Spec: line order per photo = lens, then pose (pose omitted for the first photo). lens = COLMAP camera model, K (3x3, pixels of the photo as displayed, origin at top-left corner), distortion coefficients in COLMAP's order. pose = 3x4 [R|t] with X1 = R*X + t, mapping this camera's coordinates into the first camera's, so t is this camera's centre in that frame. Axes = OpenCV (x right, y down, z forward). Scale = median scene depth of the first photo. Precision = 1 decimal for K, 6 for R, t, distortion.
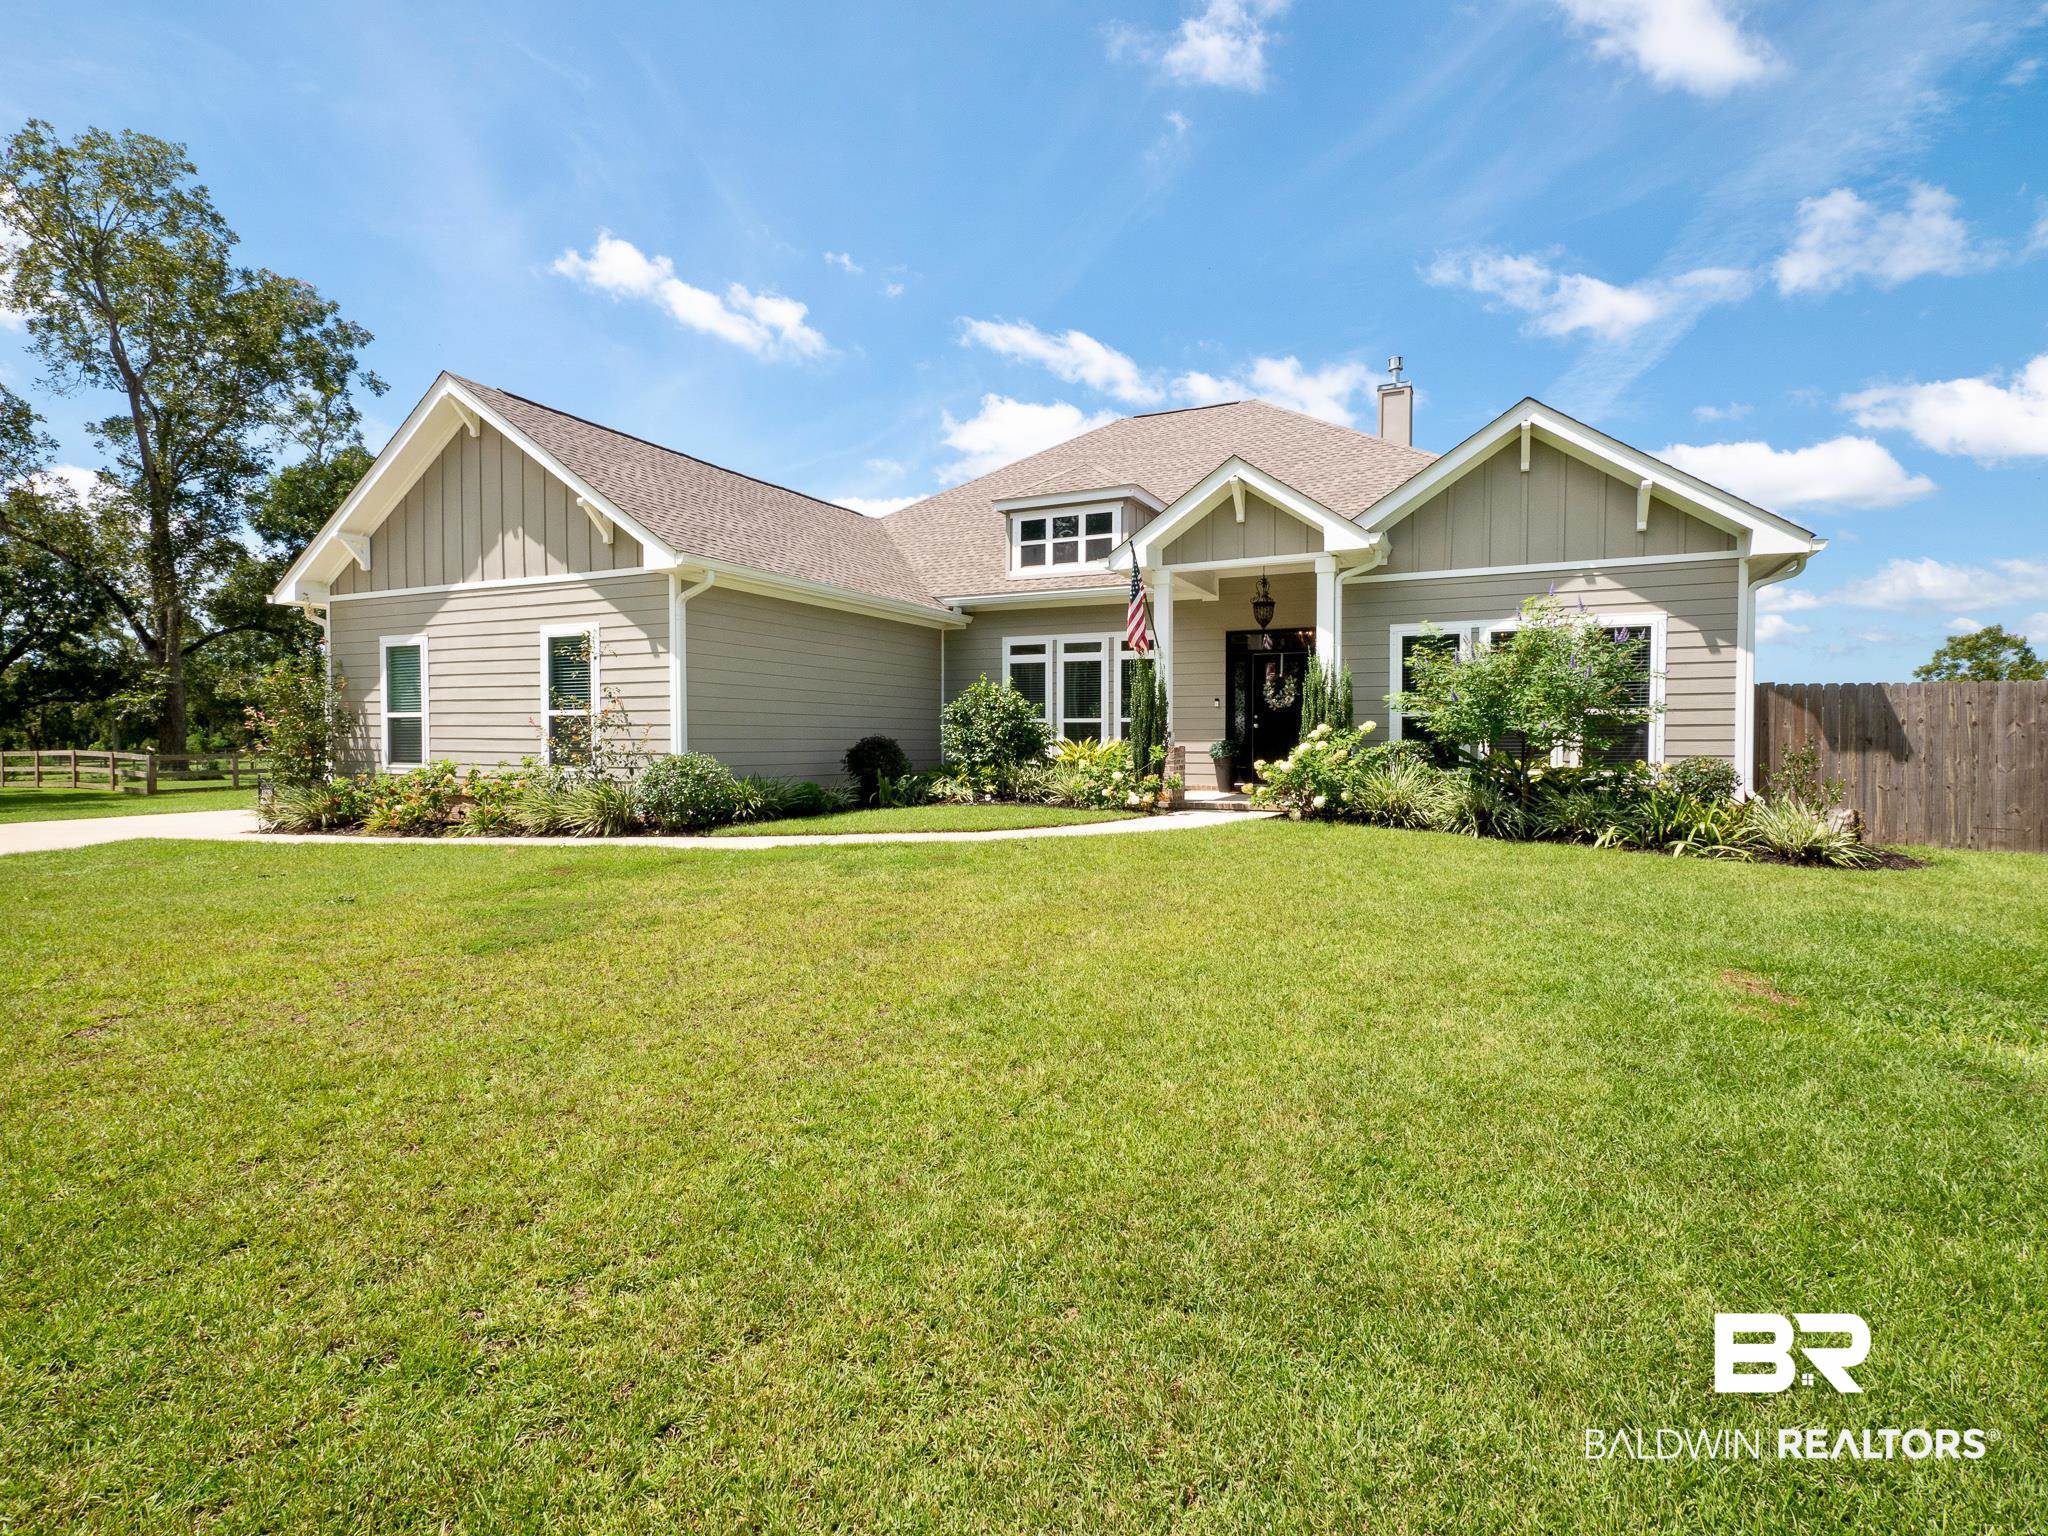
lens RADIAL K [[1038.6, 0, 1024.0], [0, 1038.6, 768.0], [0, 0, 1]] dist [0.002345, 0.000167]
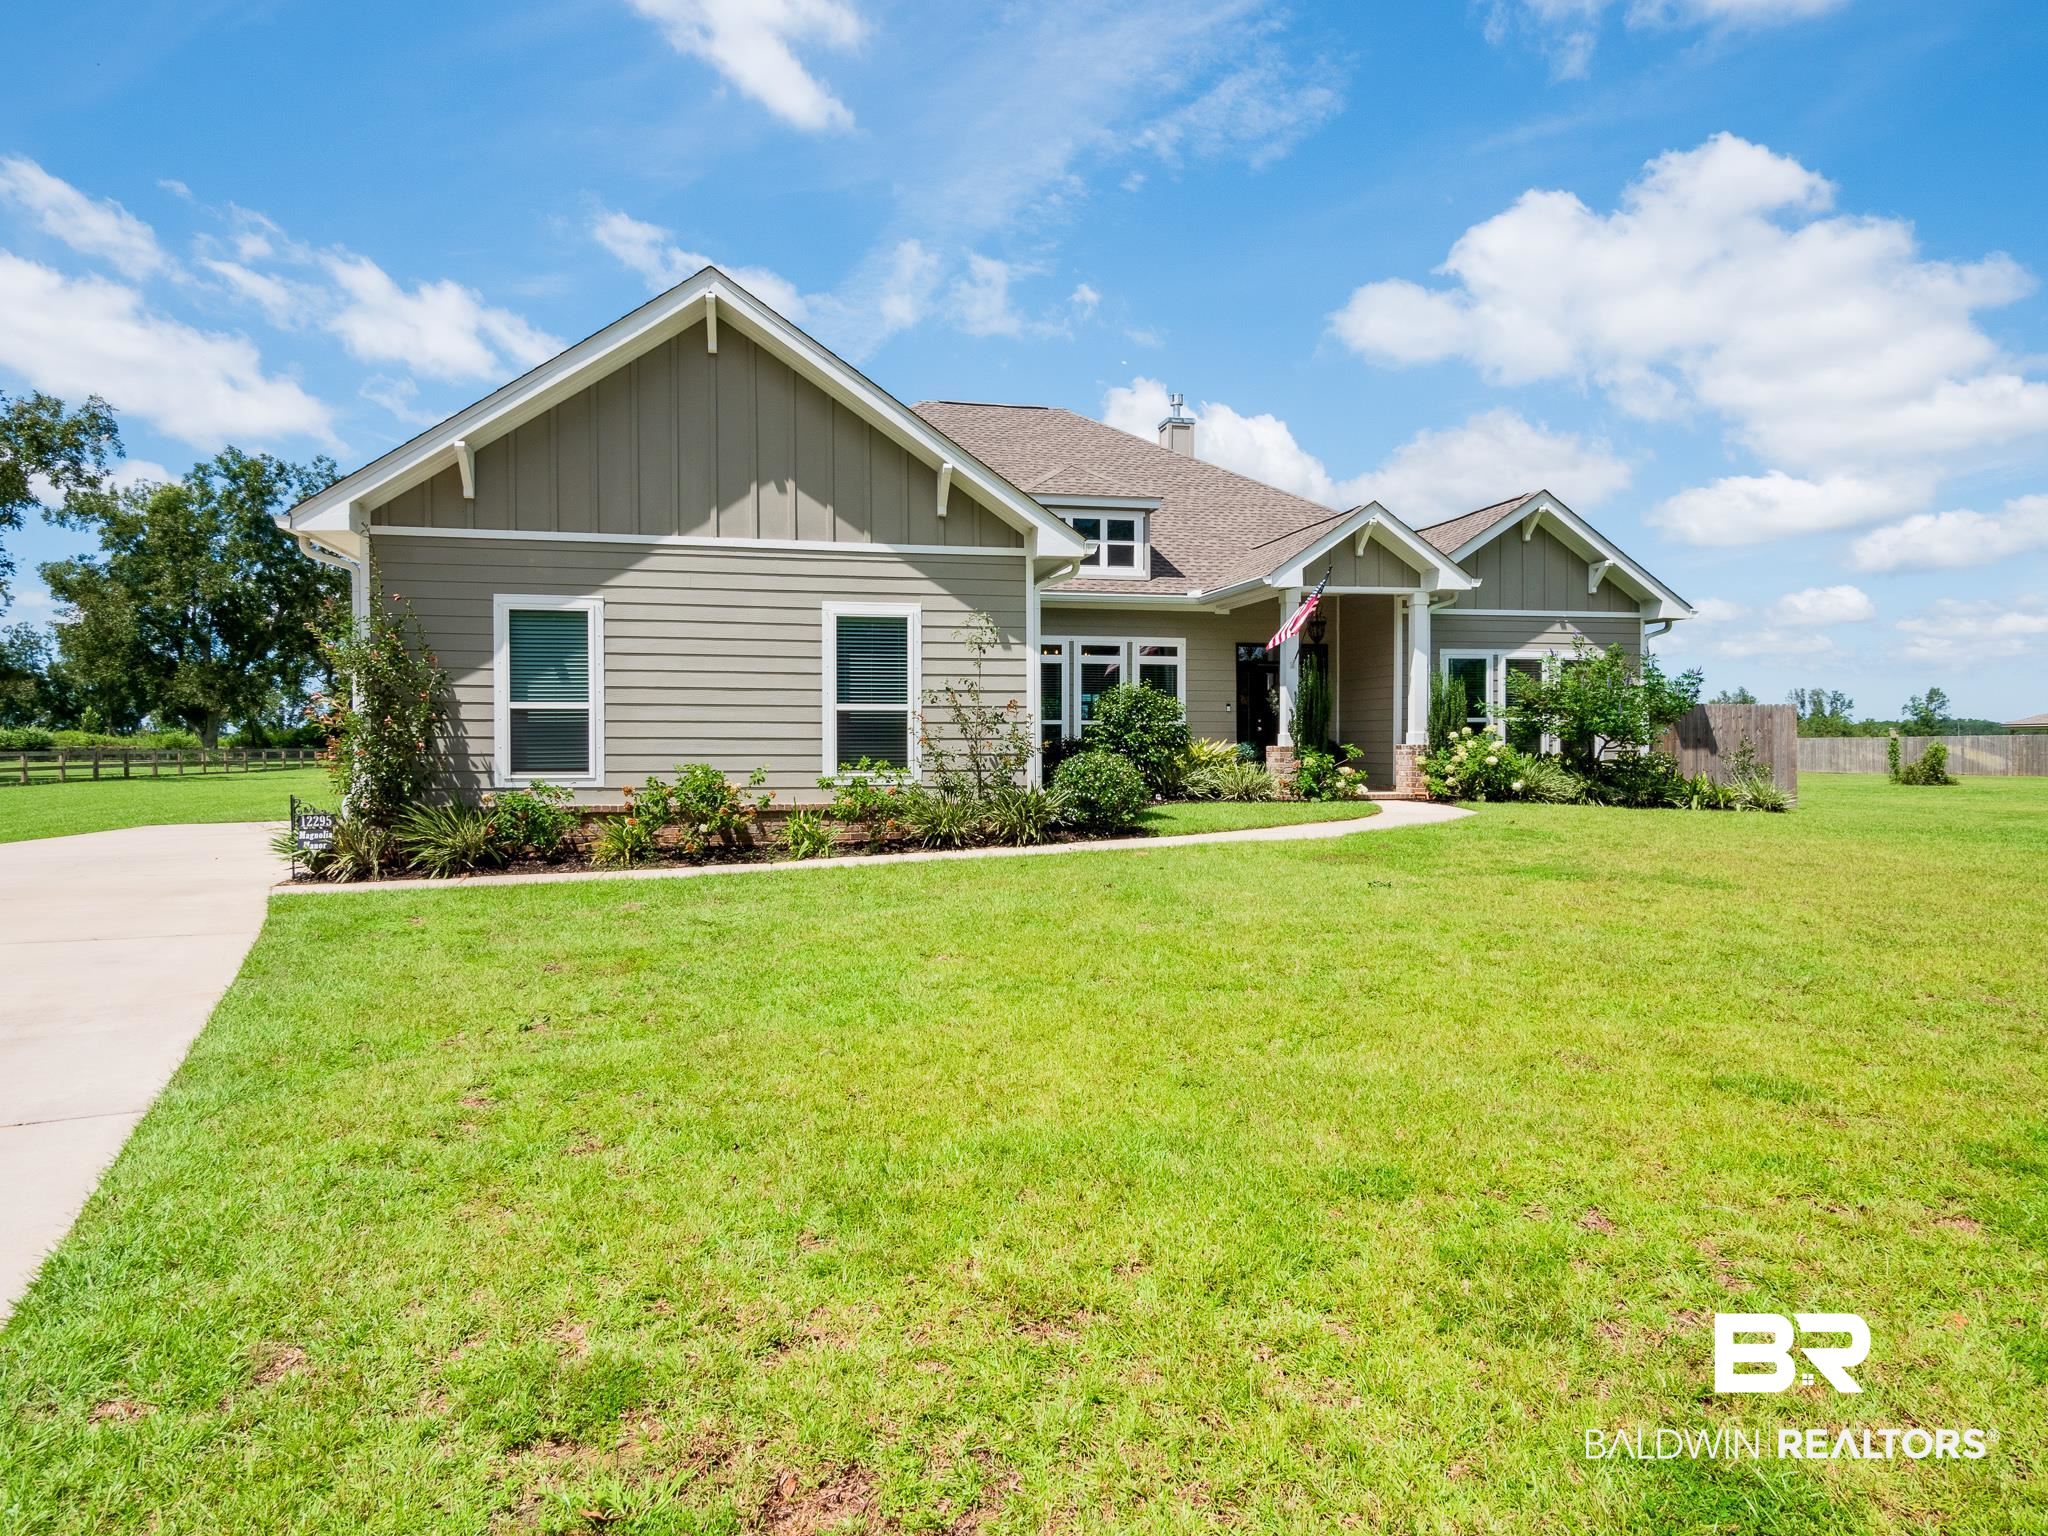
lens RADIAL K [[1226.2, 0, 1035.9], [0, 1226.2, 767.2], [0, 0, 1]] dist [-0.000508, 0.000265]
pose [[0.786617, -0.012888, 0.617306, -0.844760], [0.020918, 0.999764, -0.005782, 0.003694], [-0.617086, 0.017461, 0.786702, 0.119408]]
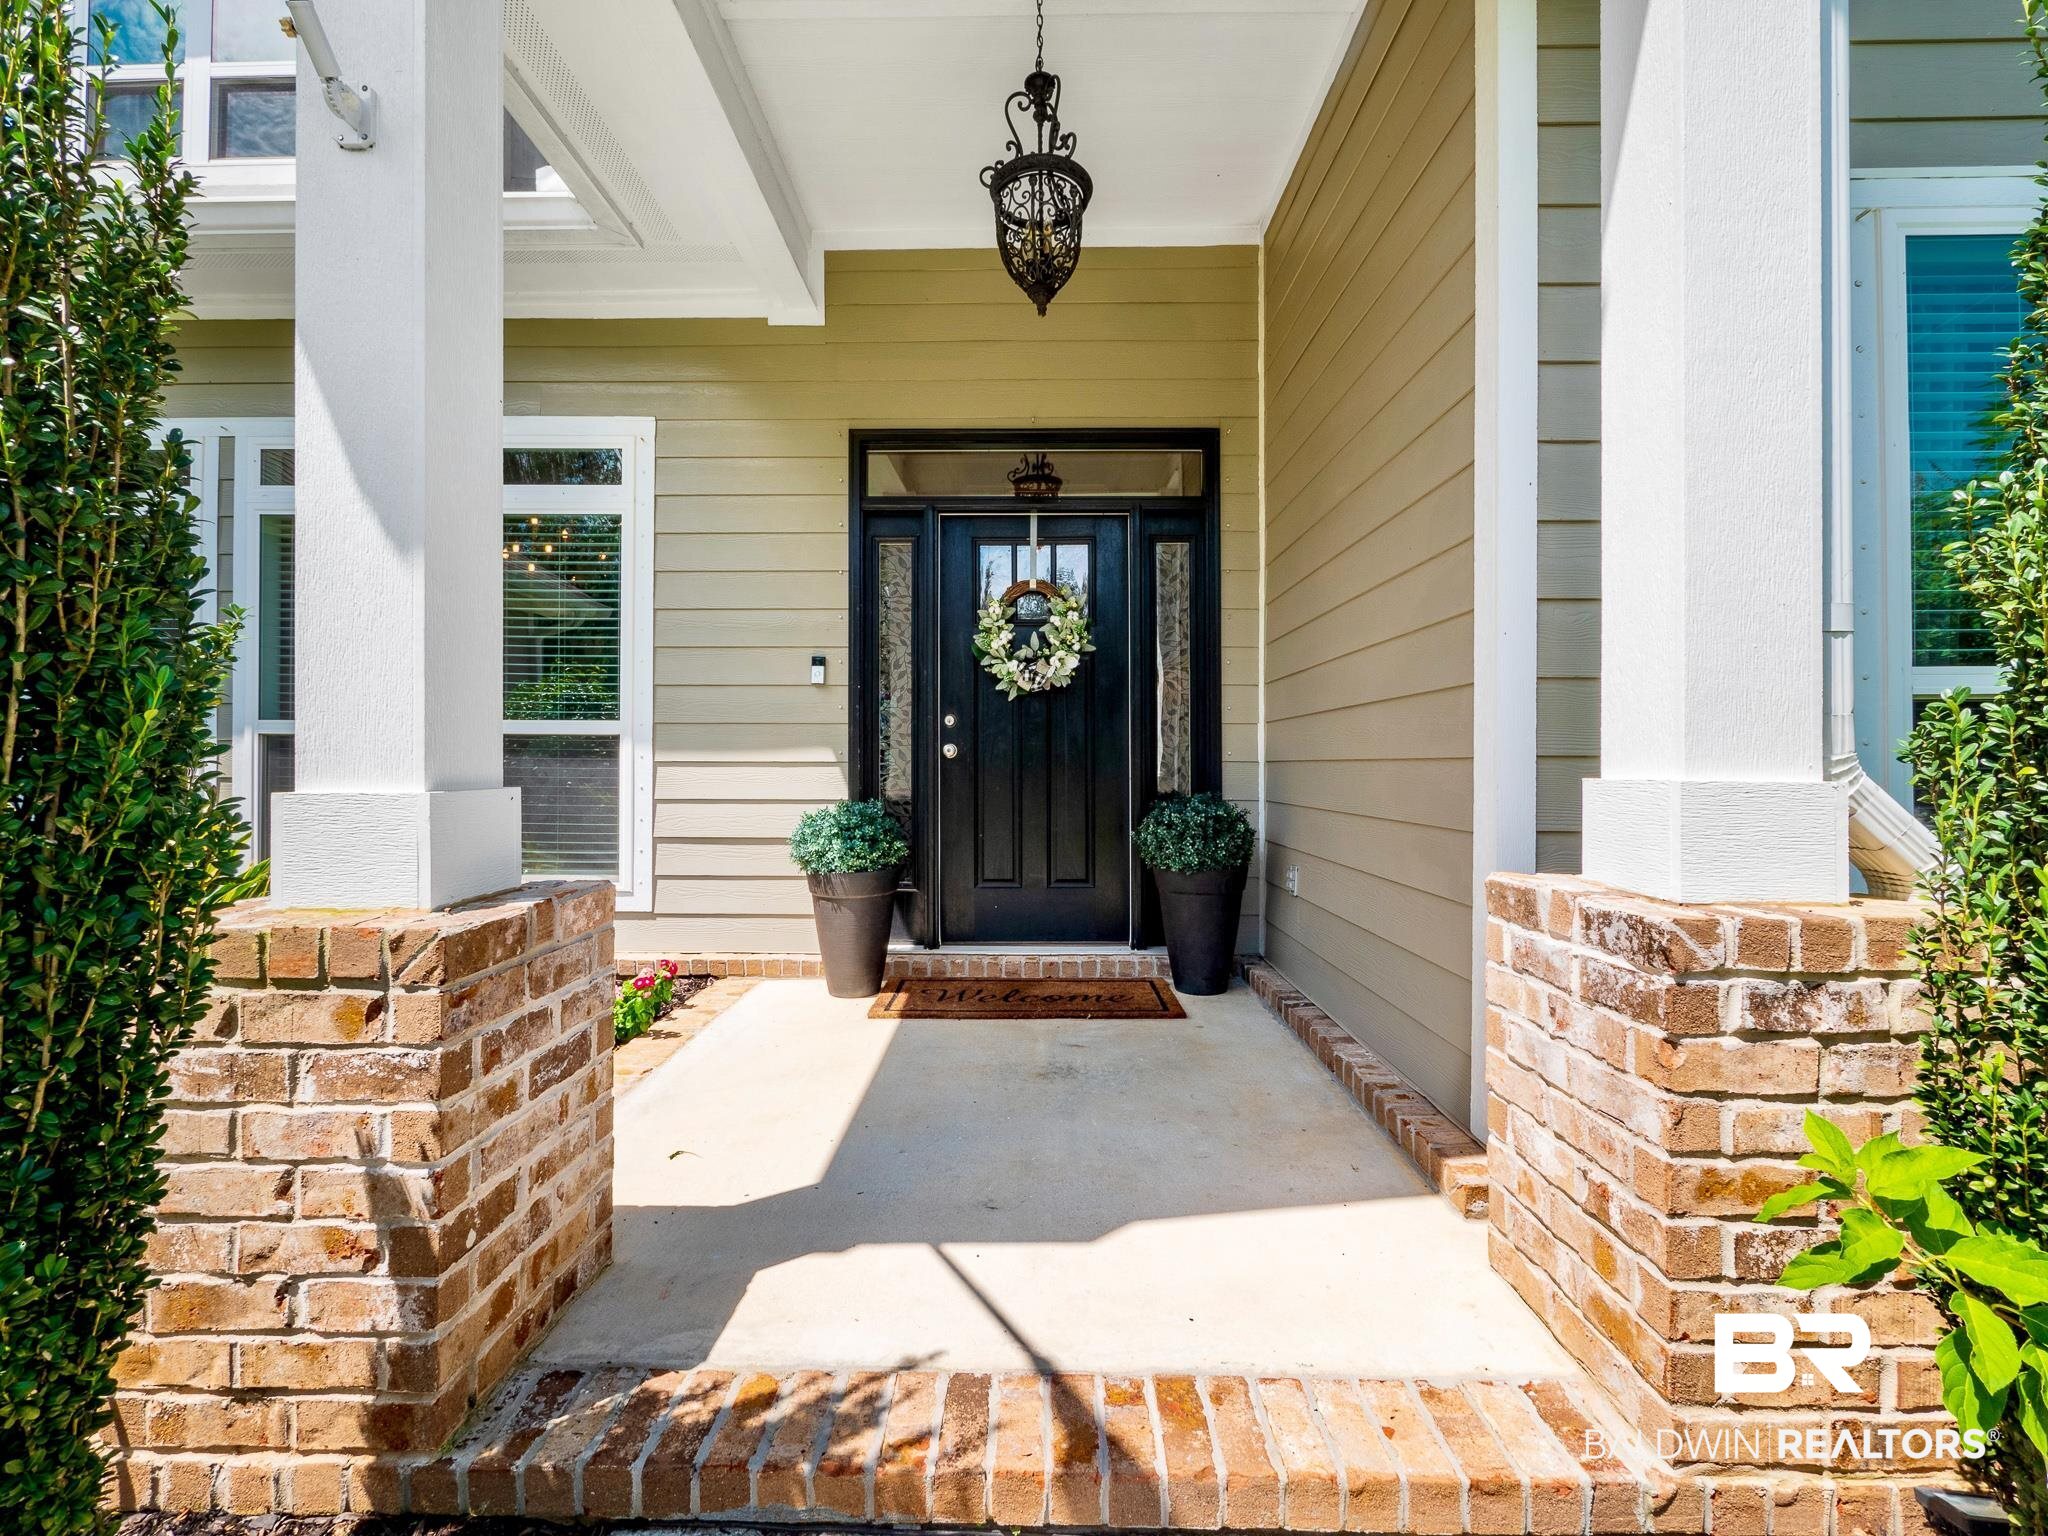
lens RADIAL K [[891.8, 0, 1019.6], [0, 891.8, 759.1], [0, 0, 1]] dist [0.002299, 0.000432]
pose [[0.913164, 0.005210, 0.407558, 0.147828], [0.009224, 0.999398, -0.033442, -0.031843], [-0.407487, 0.034298, 0.912567, 0.818512]]
